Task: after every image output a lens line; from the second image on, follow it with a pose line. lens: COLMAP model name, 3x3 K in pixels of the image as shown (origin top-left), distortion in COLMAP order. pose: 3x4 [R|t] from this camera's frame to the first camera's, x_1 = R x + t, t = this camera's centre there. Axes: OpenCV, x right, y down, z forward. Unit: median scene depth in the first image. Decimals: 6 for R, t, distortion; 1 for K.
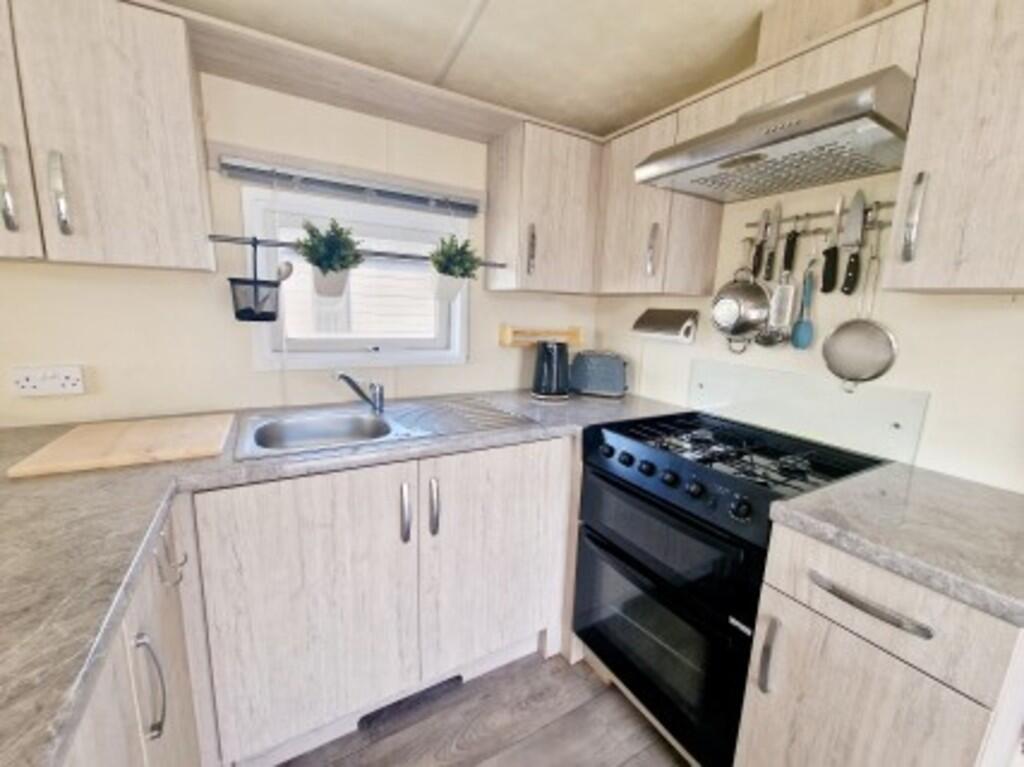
lens RADIAL K [[420.7, 0, 512.7], [0, 420.7, 384.6], [0, 0, 1]] dist [-0.000656, -0.000013]
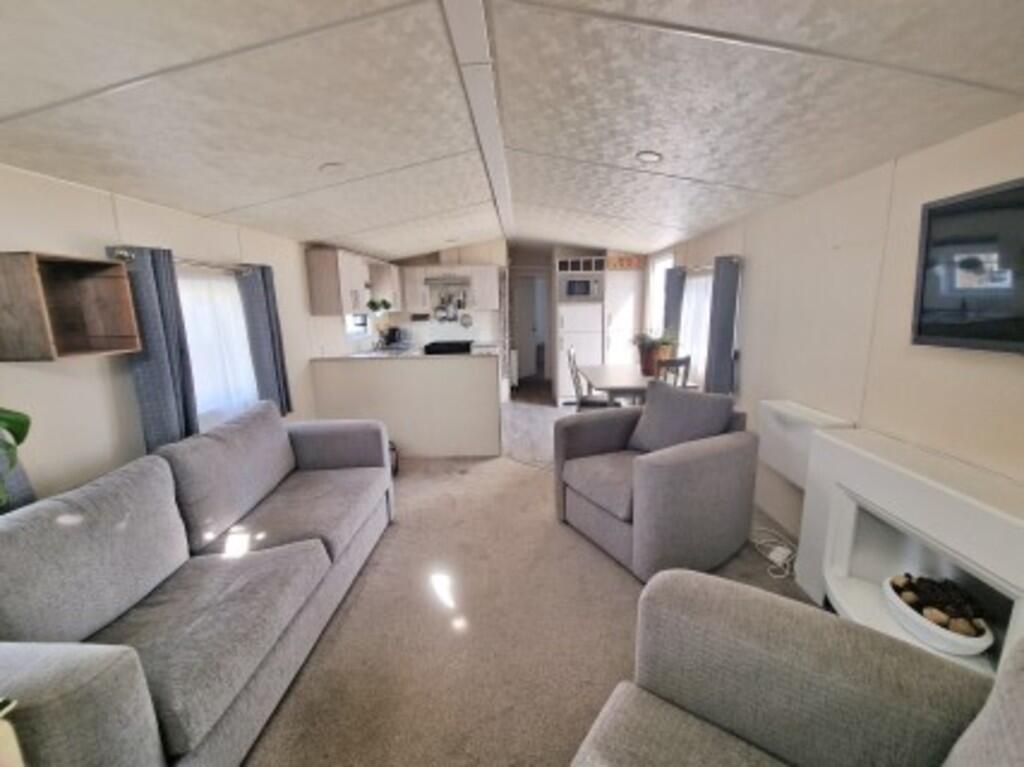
lens RADIAL K [[420.7, 0, 511.7], [0, 420.7, 383.9], [0, 0, 1]] dist [-0.000656, -0.000013]
pose [[0.536759, -0.202809, 0.818998, -2.894117], [0.193592, 0.974388, 0.114411, 0.168855], [-0.821226, 0.097140, 0.562274, -1.997132]]
